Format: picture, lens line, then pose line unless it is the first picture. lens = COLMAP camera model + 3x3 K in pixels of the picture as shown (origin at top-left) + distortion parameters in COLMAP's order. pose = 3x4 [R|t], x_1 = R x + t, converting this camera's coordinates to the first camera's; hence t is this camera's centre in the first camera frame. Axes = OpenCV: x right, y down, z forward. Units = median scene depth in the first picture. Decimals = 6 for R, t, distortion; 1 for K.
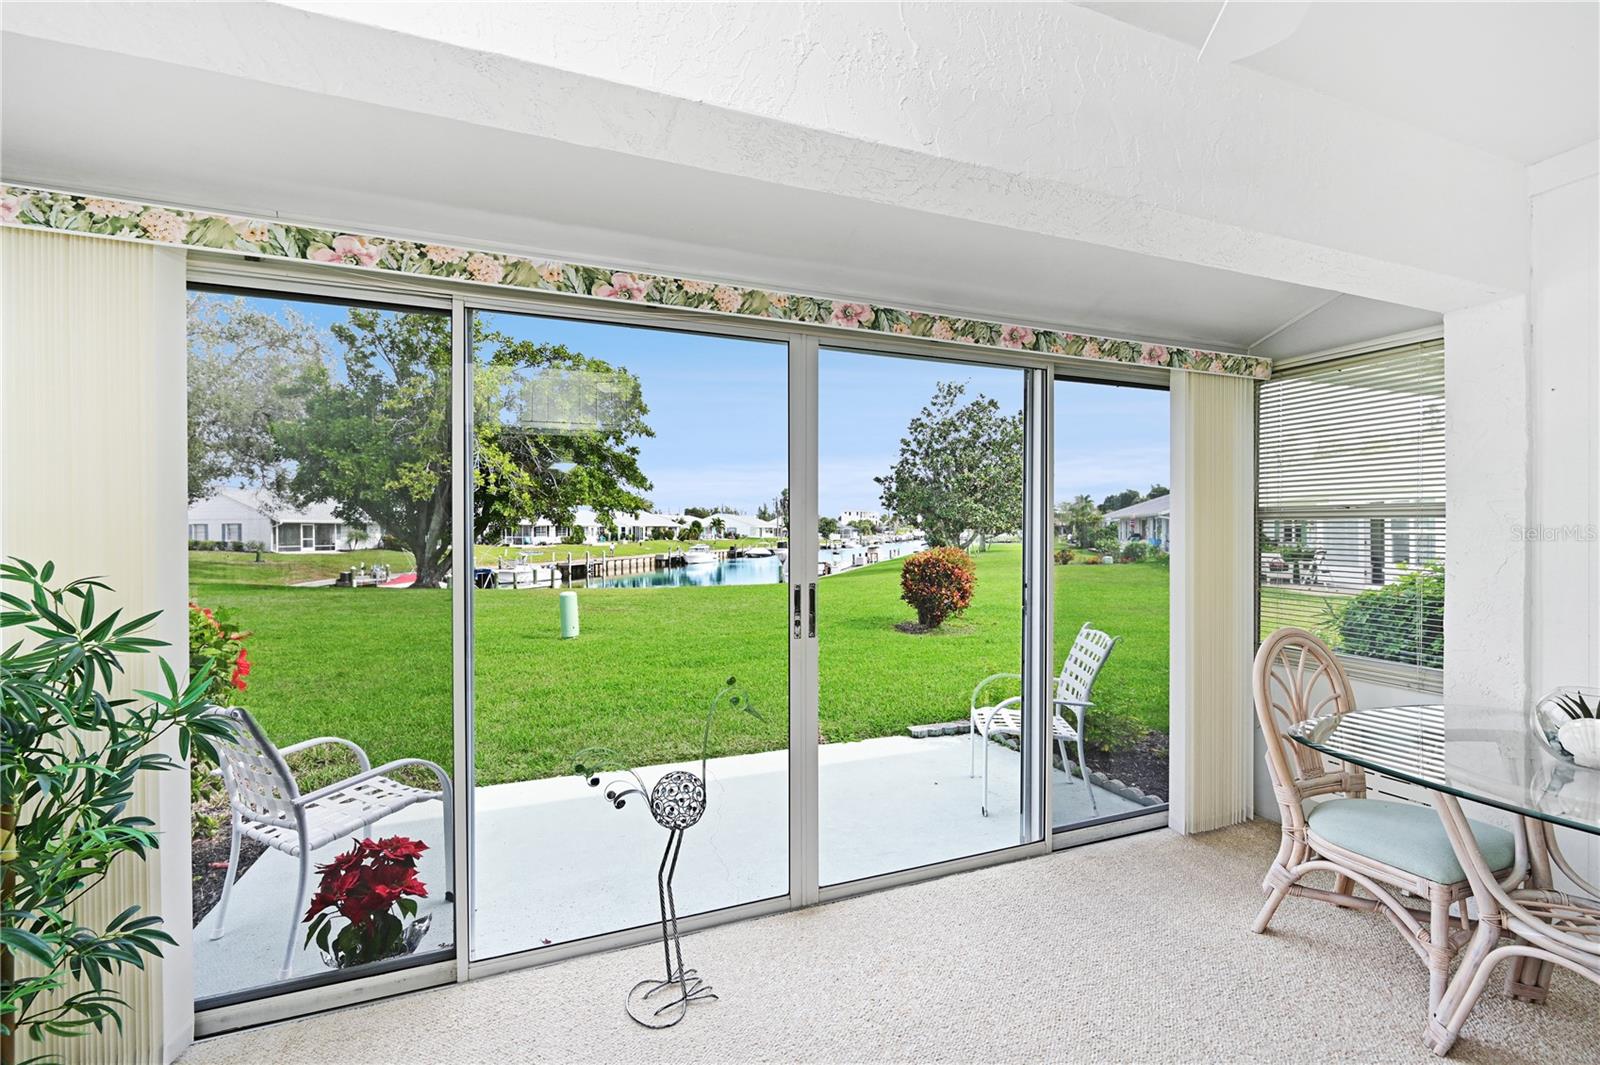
lens RADIAL K [[653.4, 0, 800.0], [0, 653.4, 532.5], [0, 0, 1]] dist [0.000982, 0.000033]
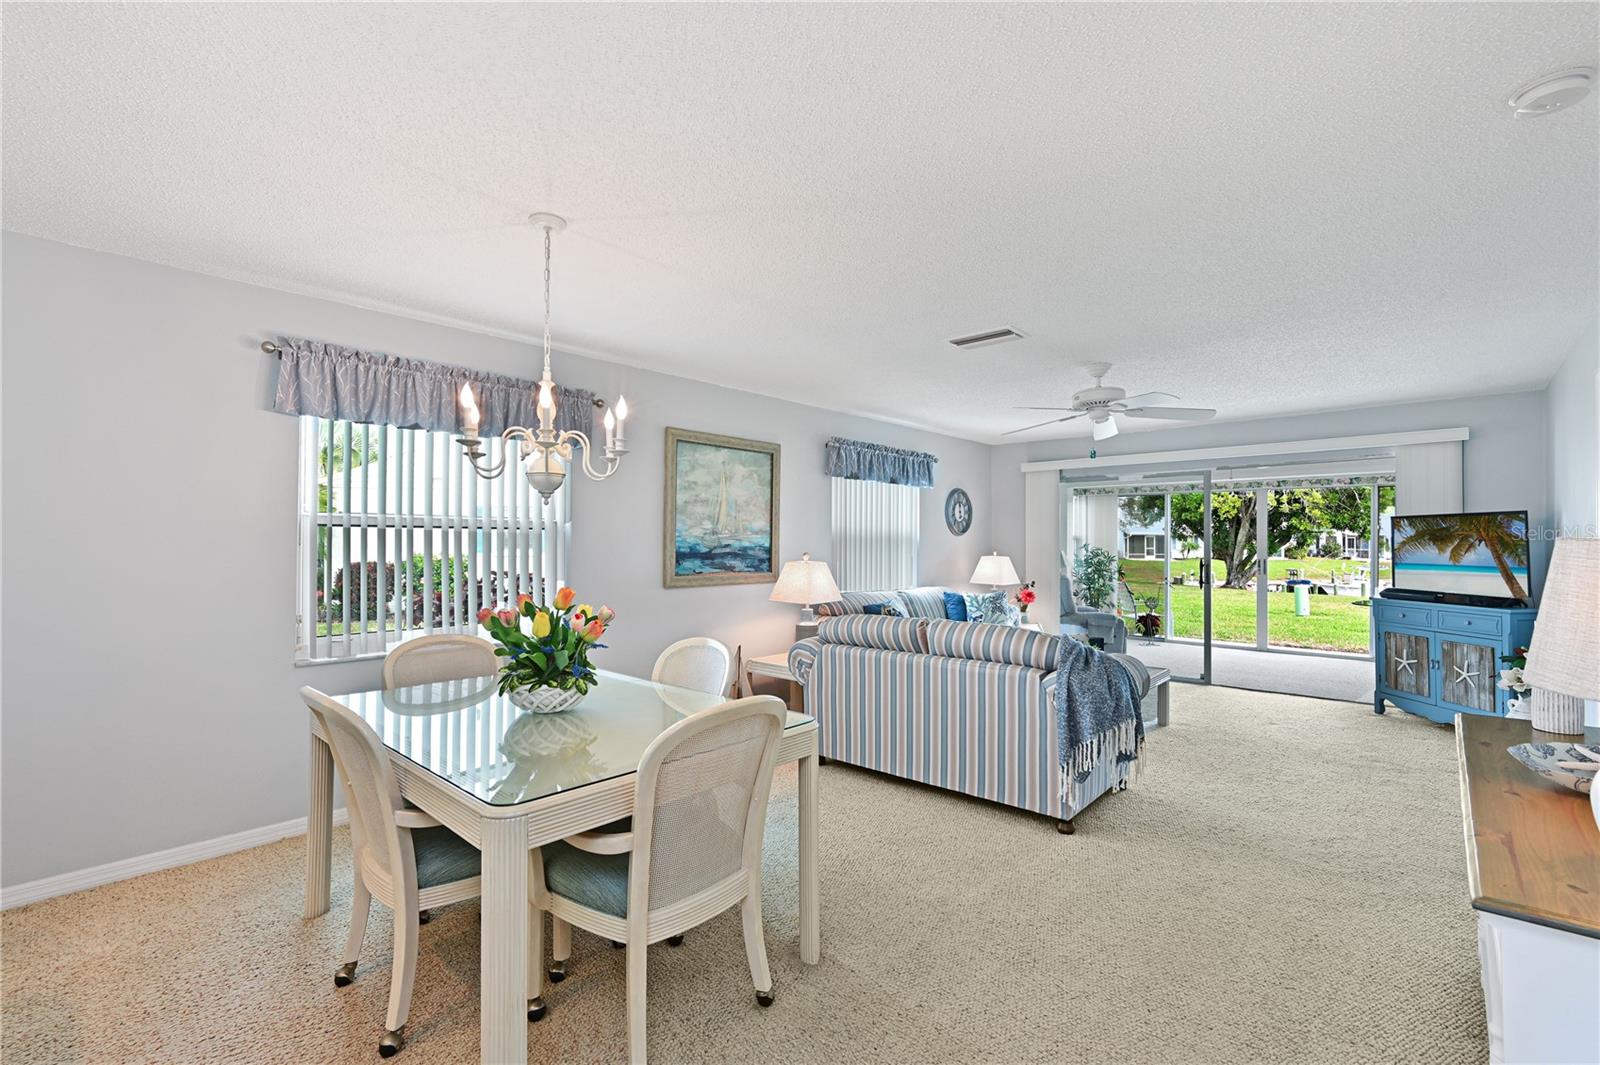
lens RADIAL K [[694.0, 0, 801.0], [0, 694.0, 540.3], [0, 0, 1]] dist [-0.000866, -0.000202]
pose [[0.441273, 0.003139, -0.897368, 0.104537], [-0.007047, 0.999975, 0.000032, -0.000285], [0.897345, 0.006310, 0.441284, -0.133630]]
